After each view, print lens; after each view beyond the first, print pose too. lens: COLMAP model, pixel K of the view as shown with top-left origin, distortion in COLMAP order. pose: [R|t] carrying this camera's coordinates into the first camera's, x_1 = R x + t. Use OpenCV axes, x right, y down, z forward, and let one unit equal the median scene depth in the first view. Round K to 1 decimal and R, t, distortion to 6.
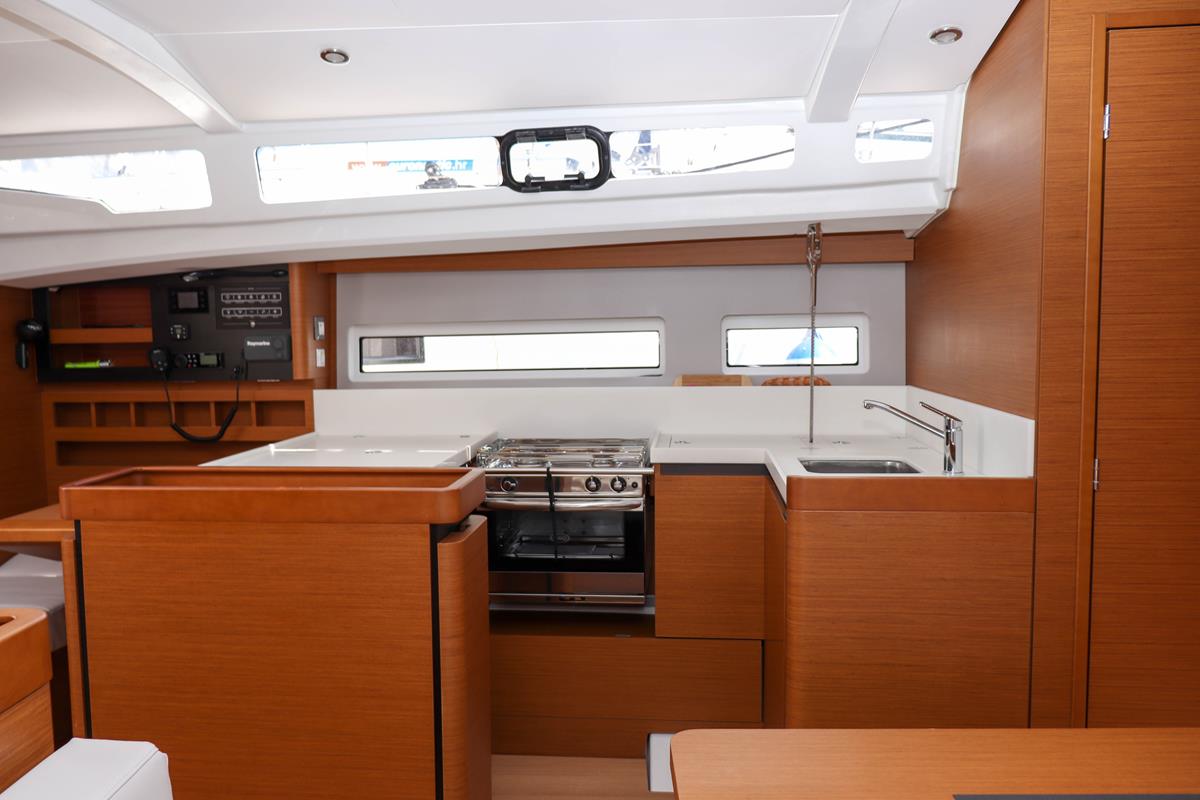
lens RADIAL K [[967.8, 0, 608.4], [0, 967.8, 399.8], [0, 0, 1]] dist [-0.003886, -0.005515]
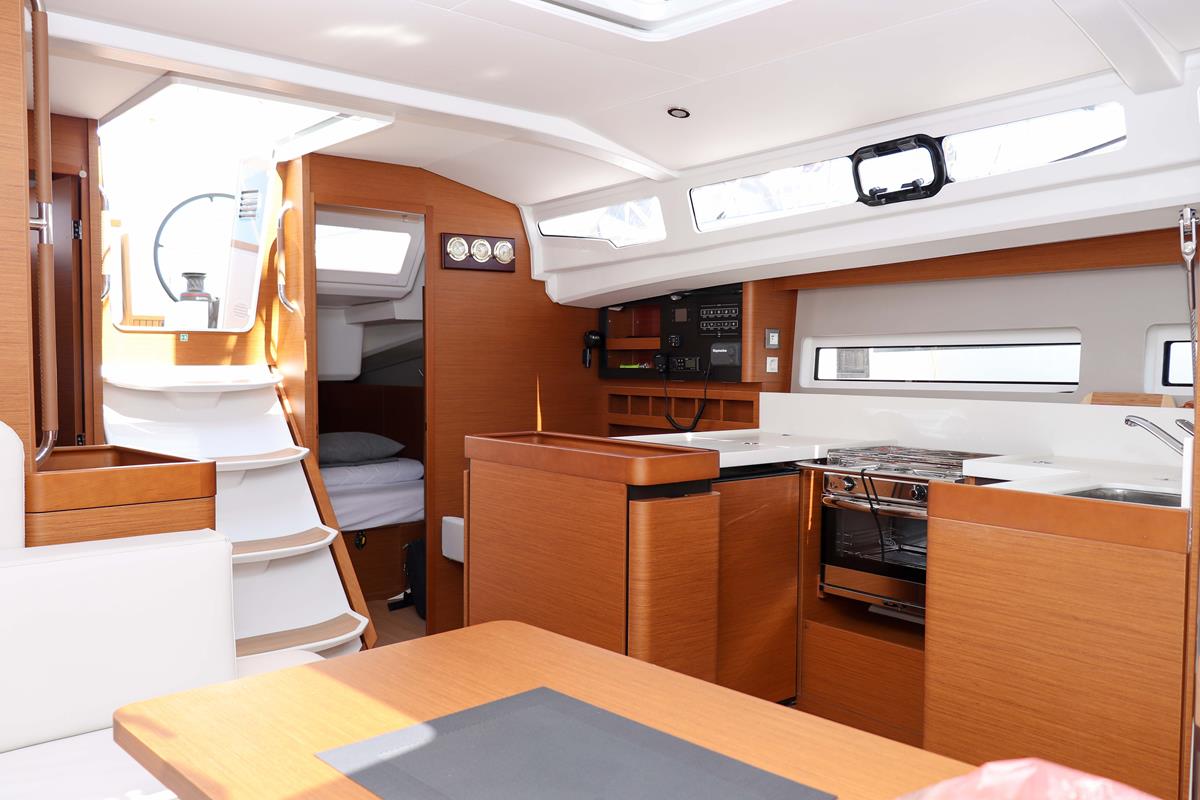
lens RADIAL K [[967.8, 0, 601.7], [0, 967.8, 400.3], [0, 0, 1]] dist [-0.003886, -0.005515]
pose [[0.705827, 0.048278, -0.706737, 0.386864], [-0.068703, 0.997637, -0.000465, 0.013684], [0.705045, 0.048883, 0.707476, 0.054822]]
